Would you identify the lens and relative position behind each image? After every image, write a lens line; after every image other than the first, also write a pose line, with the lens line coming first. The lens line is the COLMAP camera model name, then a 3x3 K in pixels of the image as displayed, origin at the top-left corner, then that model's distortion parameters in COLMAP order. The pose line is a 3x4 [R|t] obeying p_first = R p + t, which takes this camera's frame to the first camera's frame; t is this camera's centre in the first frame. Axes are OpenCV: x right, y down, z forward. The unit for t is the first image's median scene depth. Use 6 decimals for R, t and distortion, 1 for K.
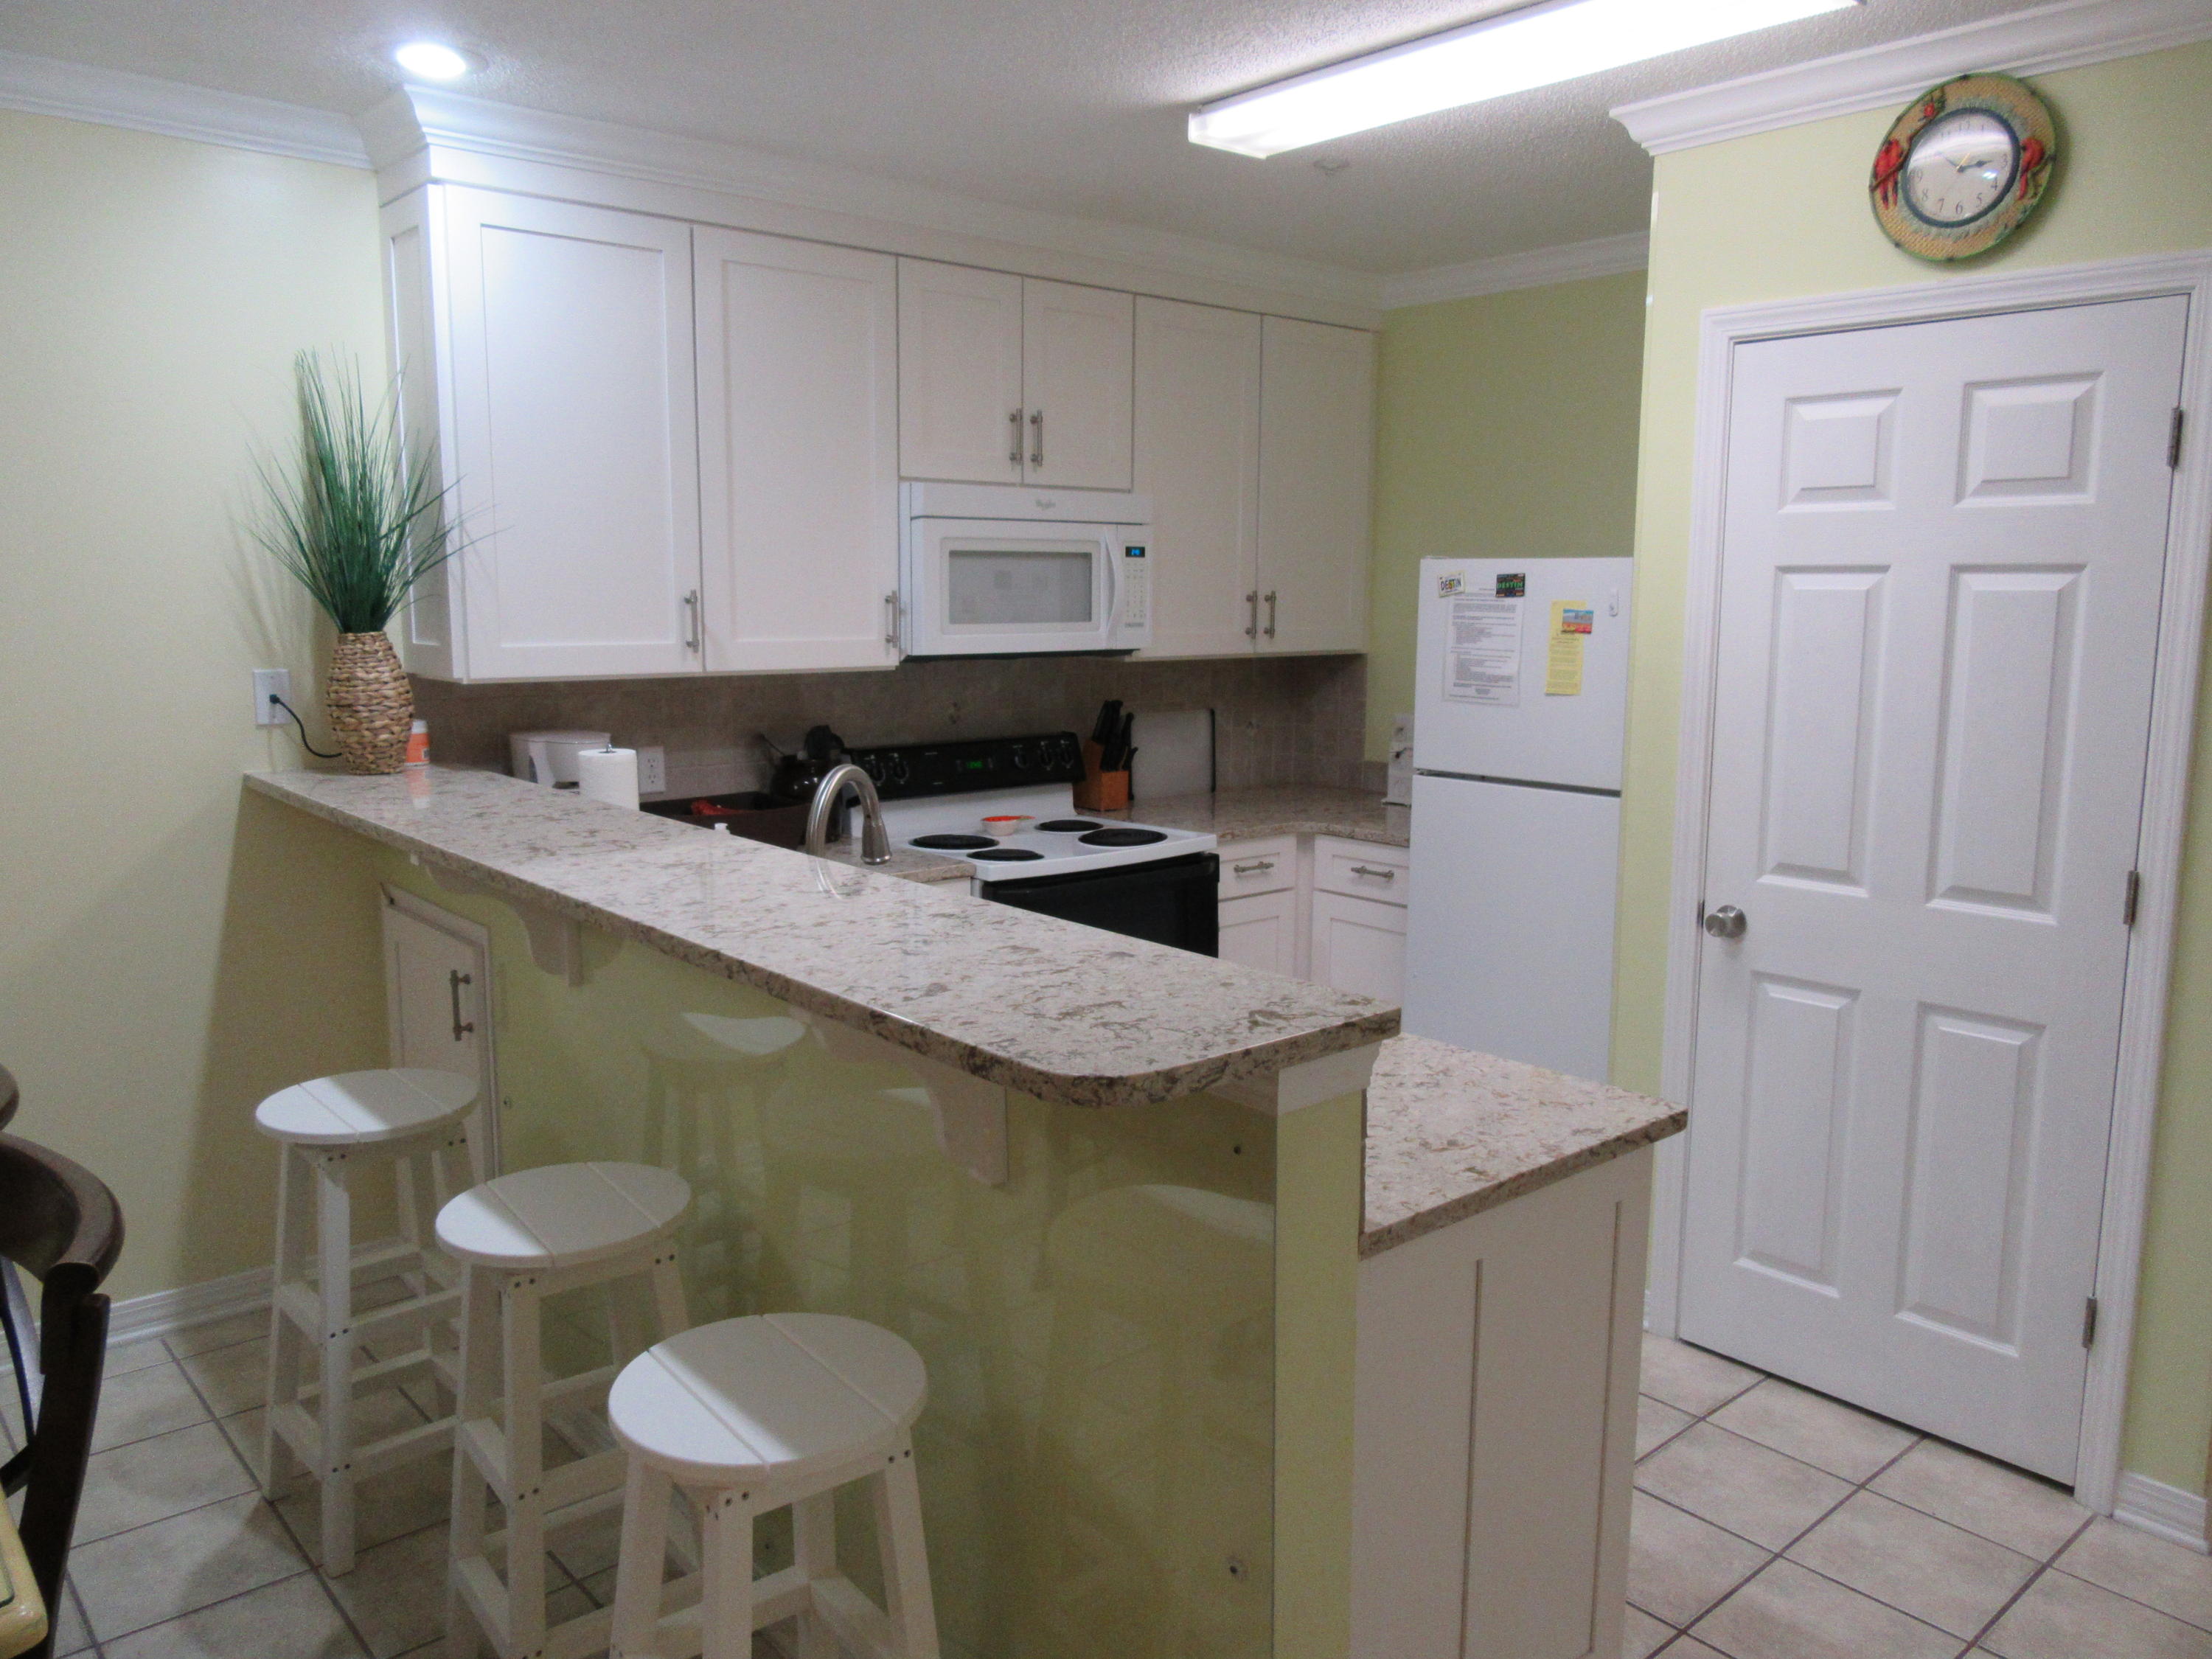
lens RADIAL K [[1644.6, 0, 1100.1], [0, 1644.6, 826.1], [0, 0, 1]] dist [-0.007799, 0.002864]
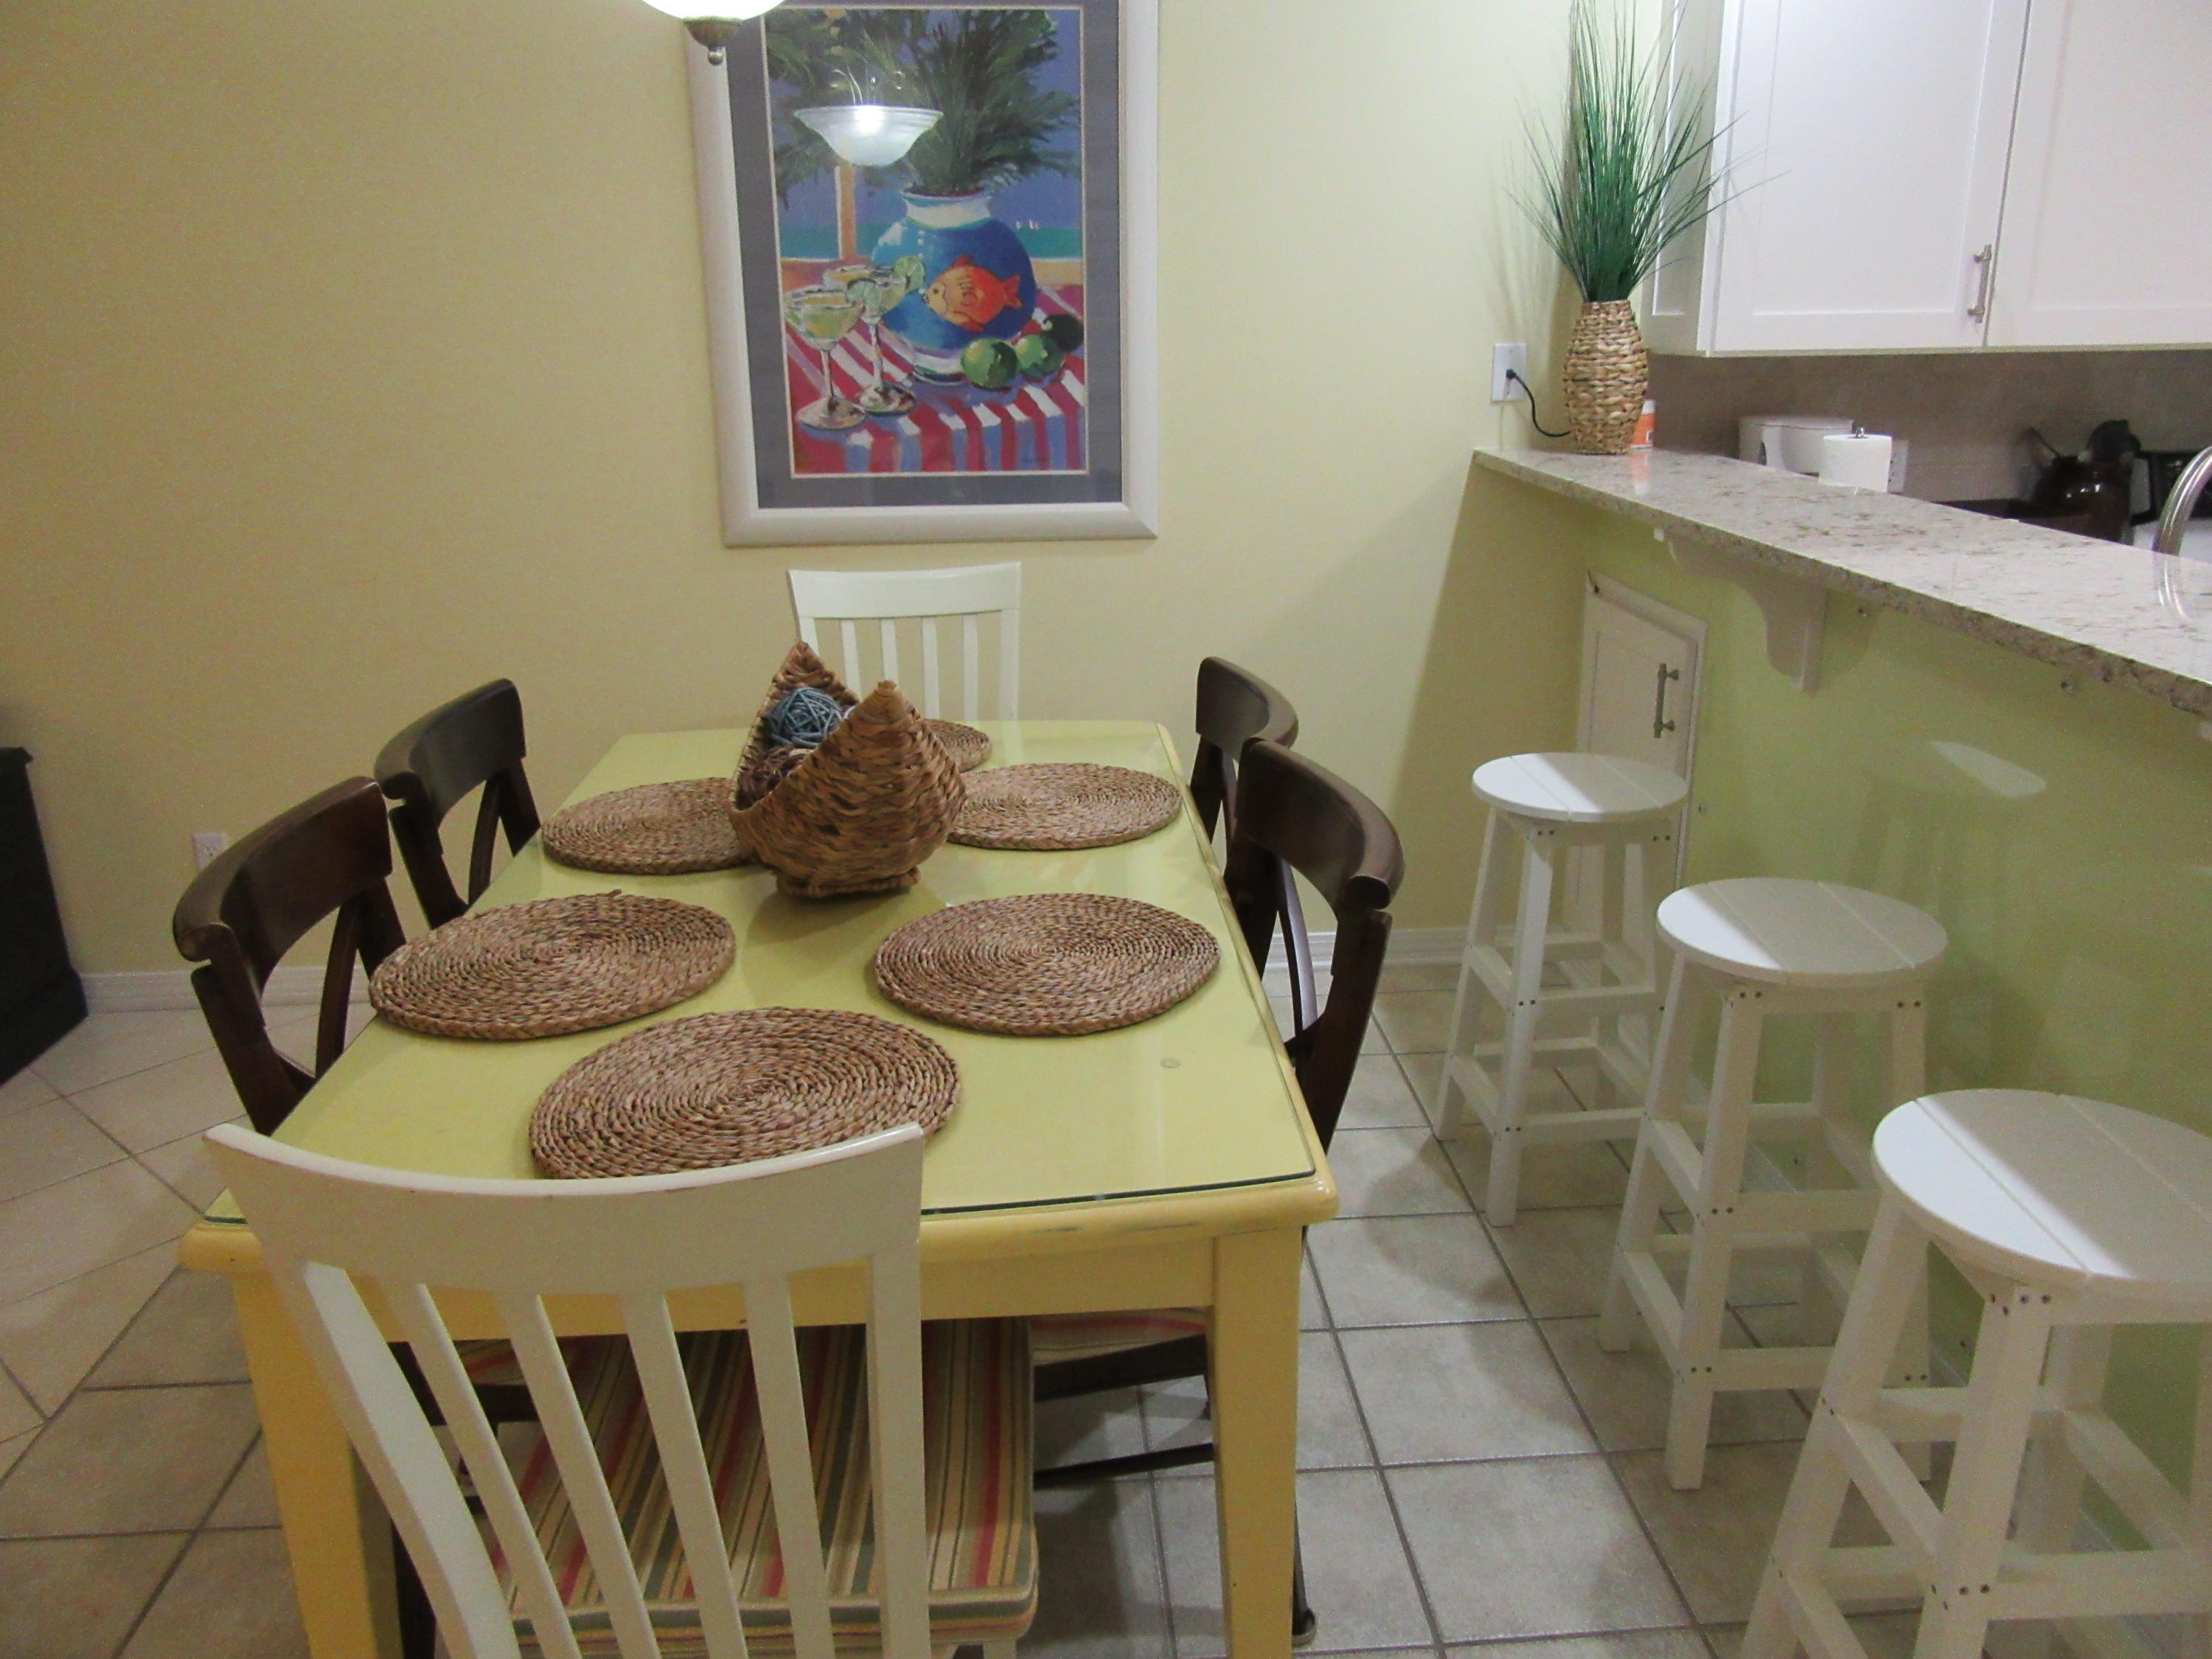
lens RADIAL K [[1645.6, 0, 1114.1], [0, 1645.6, 831.0], [0, 0, 1]] dist [-0.034942, 0.066072]
pose [[0.795786, 0.163941, -0.582964, -0.075415], [-0.066249, 0.980449, 0.185287, 0.027346], [0.601943, -0.108828, 0.791089, 0.044060]]
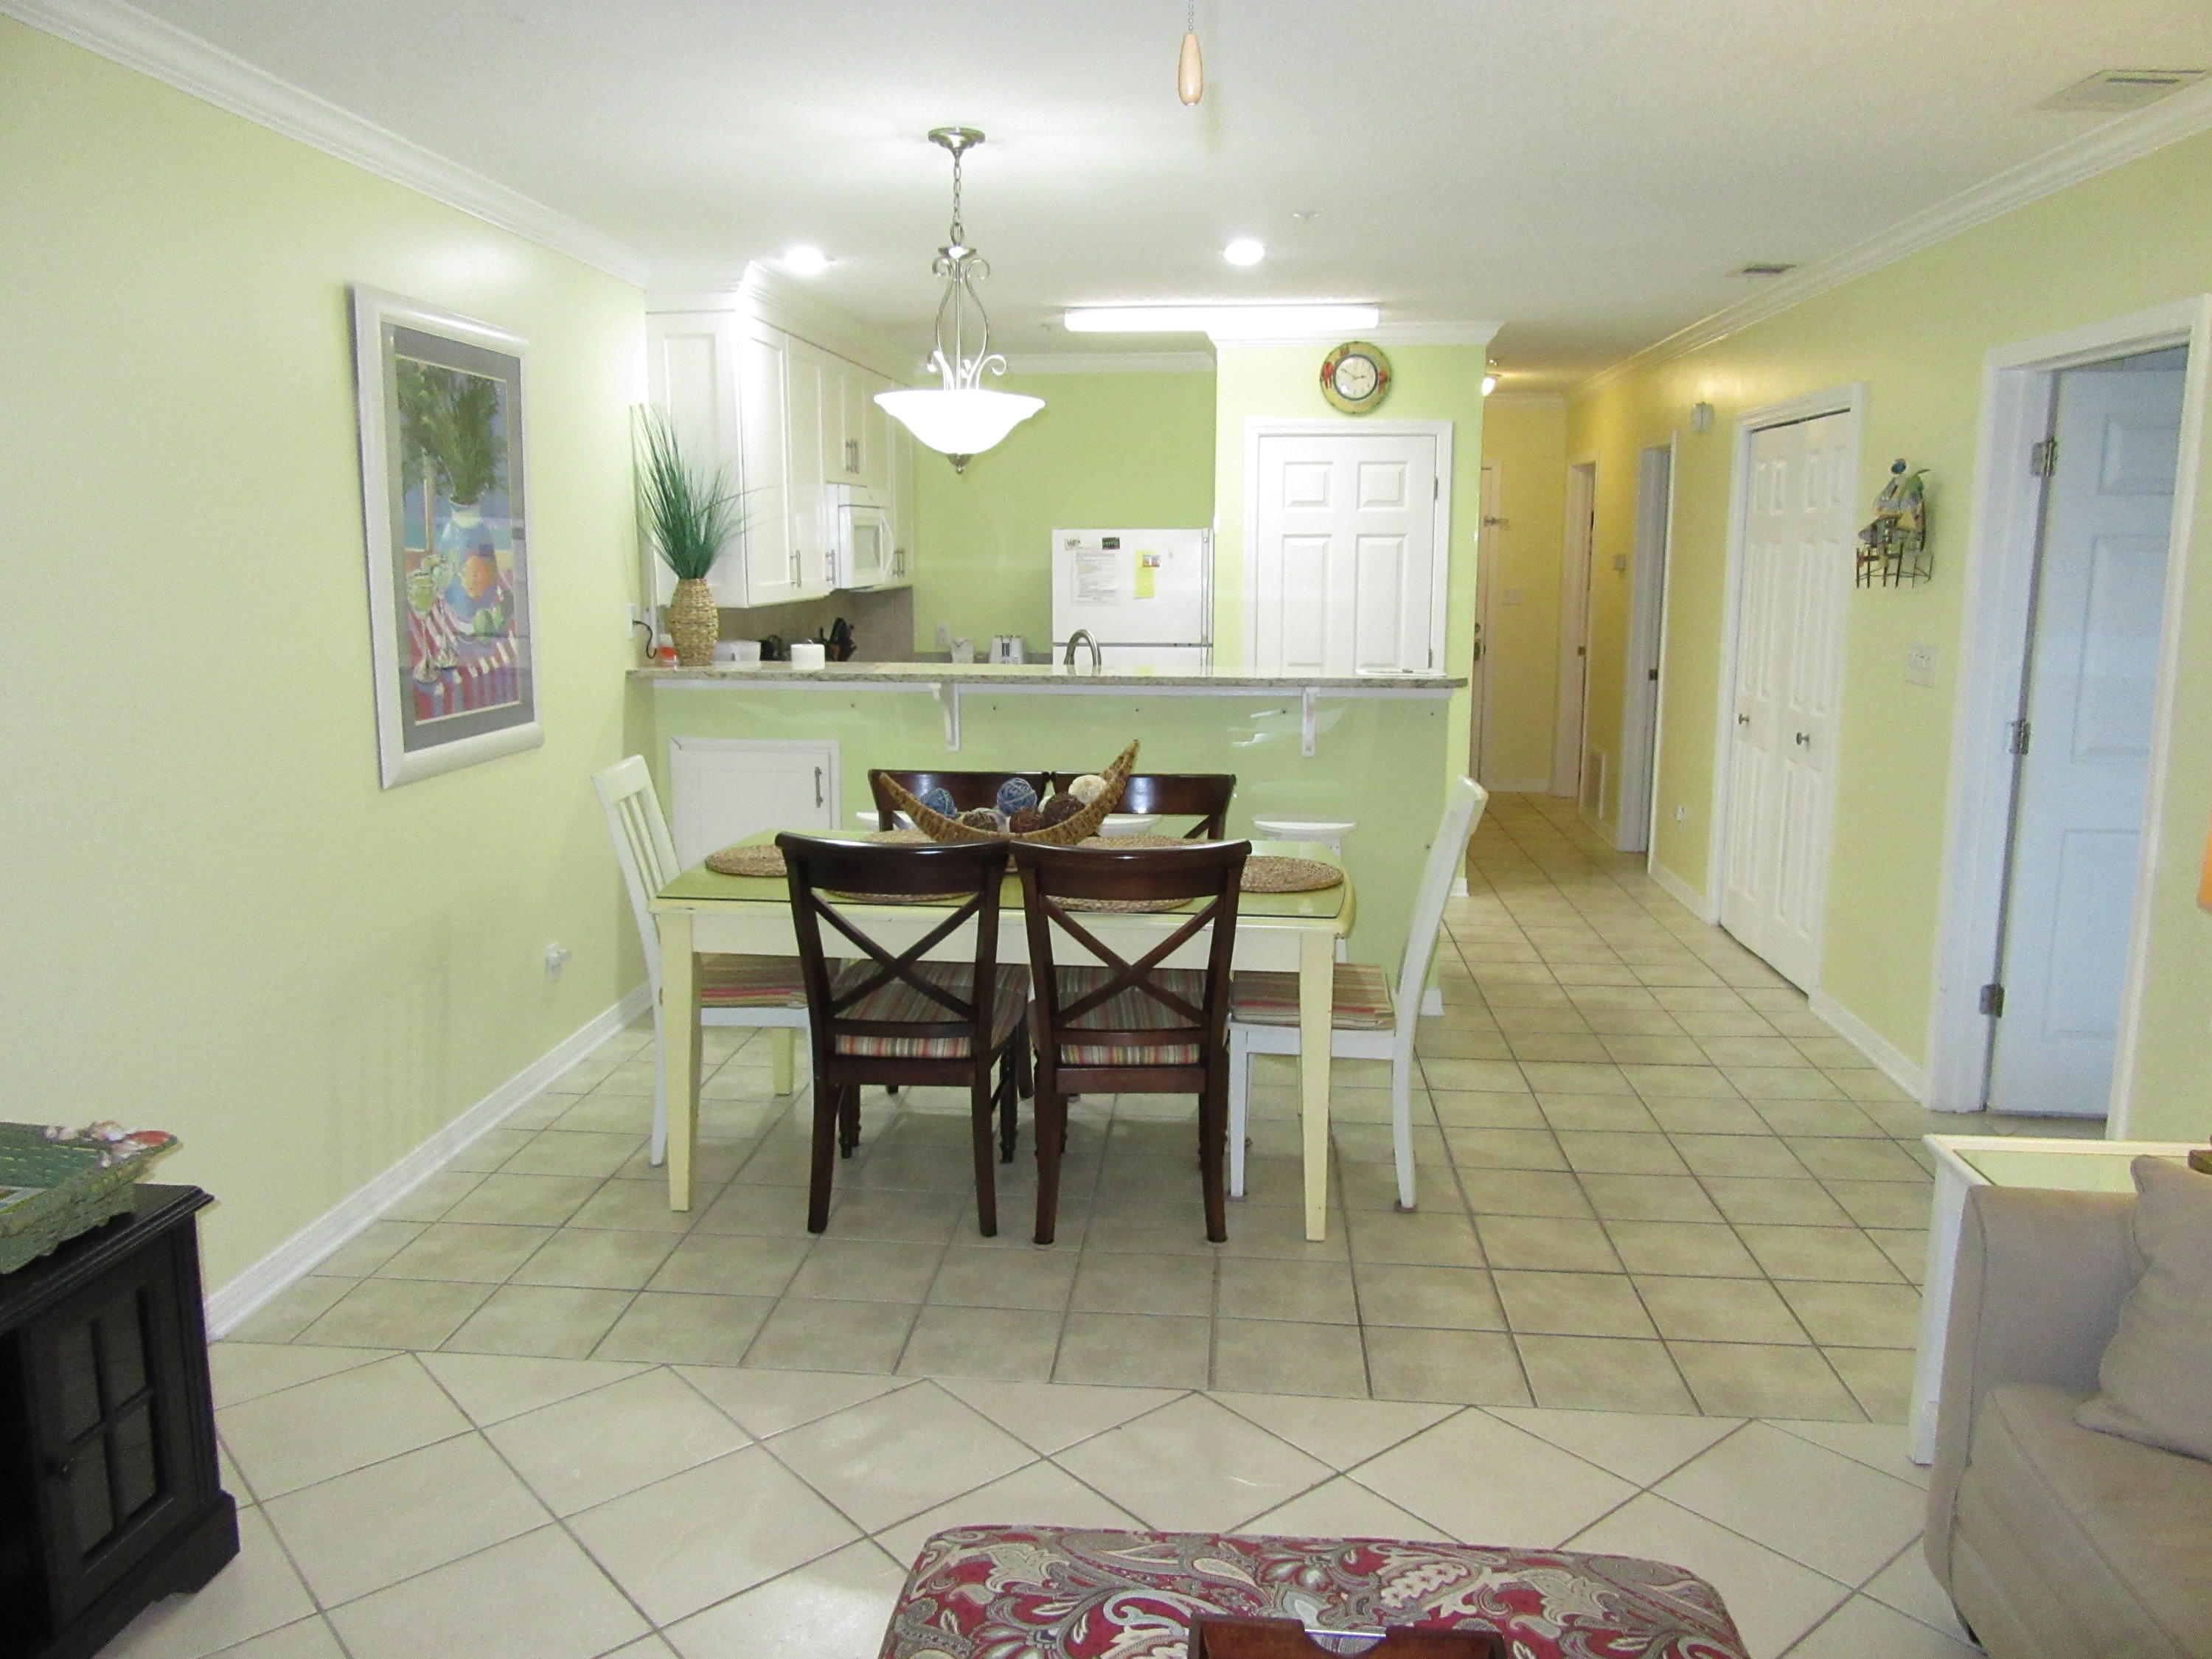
lens RADIAL K [[1646.4, 0, 1106.0], [0, 1646.4, 829.5], [0, 0, 1]] dist [-0.011667, 0.001175]
pose [[0.719563, -0.126701, 0.682771, -1.372654], [0.105277, 0.991753, 0.073088, 0.057368], [-0.686401, 0.019289, 0.726967, -0.497625]]
